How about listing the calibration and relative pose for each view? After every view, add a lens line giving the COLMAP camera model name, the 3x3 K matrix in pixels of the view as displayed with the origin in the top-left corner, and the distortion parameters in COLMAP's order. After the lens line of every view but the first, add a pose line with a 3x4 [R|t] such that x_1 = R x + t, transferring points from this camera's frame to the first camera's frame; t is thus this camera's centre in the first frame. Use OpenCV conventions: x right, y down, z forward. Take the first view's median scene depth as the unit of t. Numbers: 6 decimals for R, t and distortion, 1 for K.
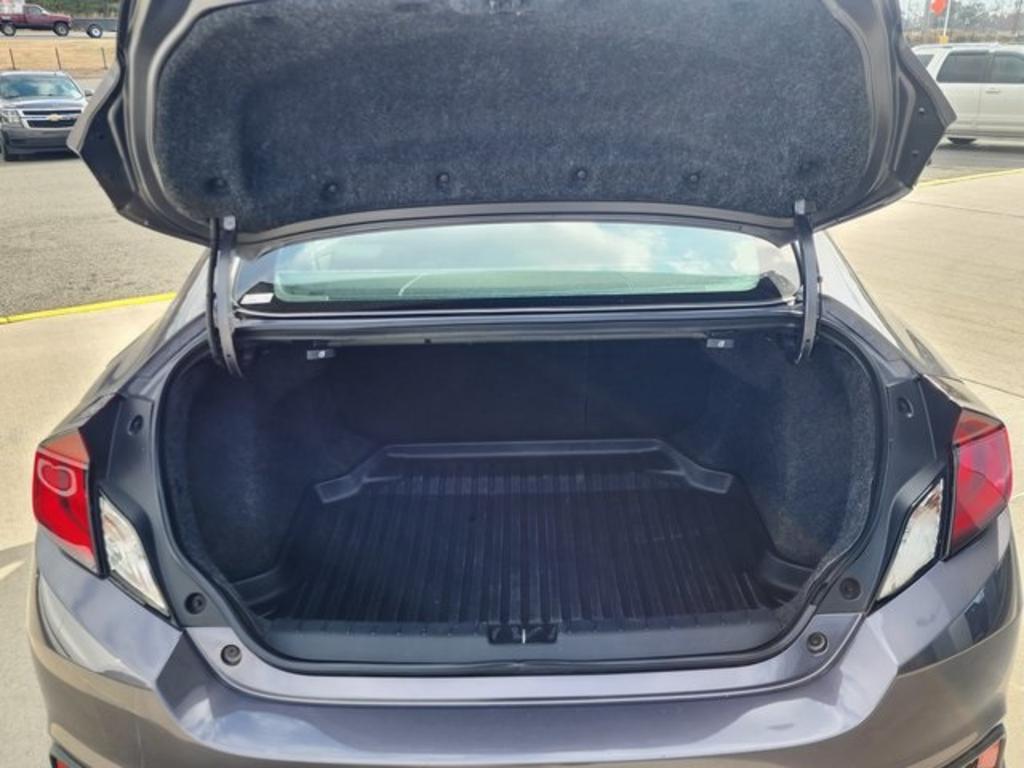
lens RADIAL K [[848.1, 0, 517.7], [0, 848.1, 366.8], [0, 0, 1]] dist [0.076049, -0.068819]
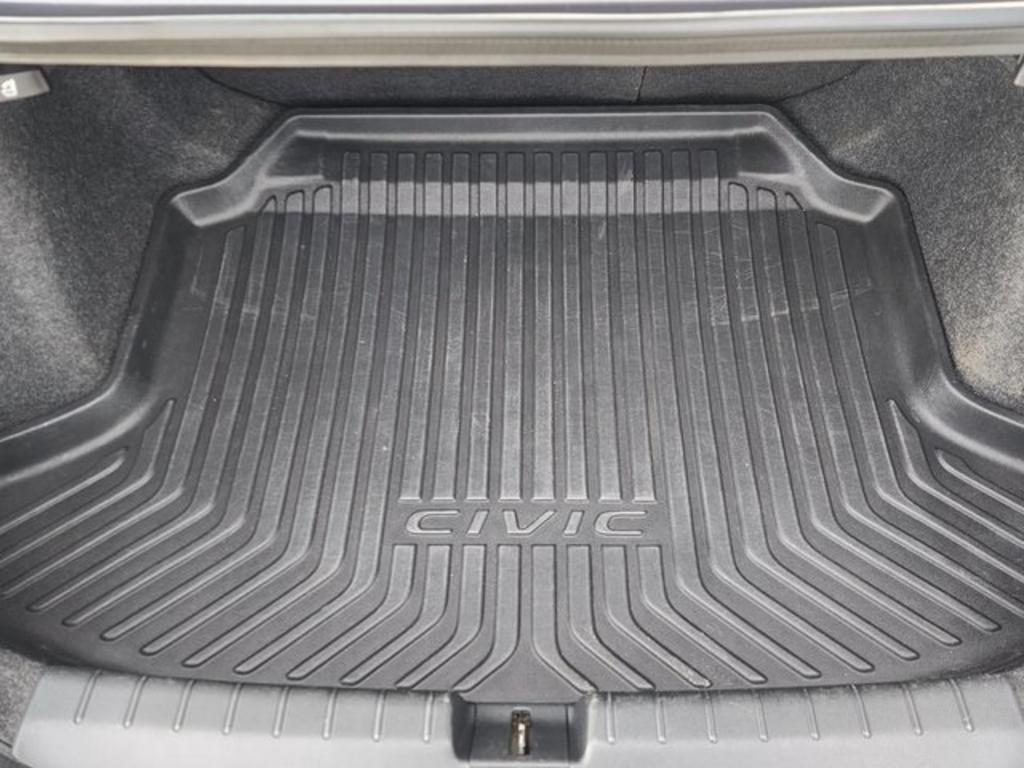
lens RADIAL K [[843.6, 0, 524.0], [0, 843.6, 382.3], [0, 0, 1]] dist [0.079869, 0.001518]
pose [[0.999967, 0.007538, -0.002895, 0.006425], [-0.004406, 0.809843, 0.586631, -0.107360], [0.006767, -0.586599, 0.809849, 0.452336]]
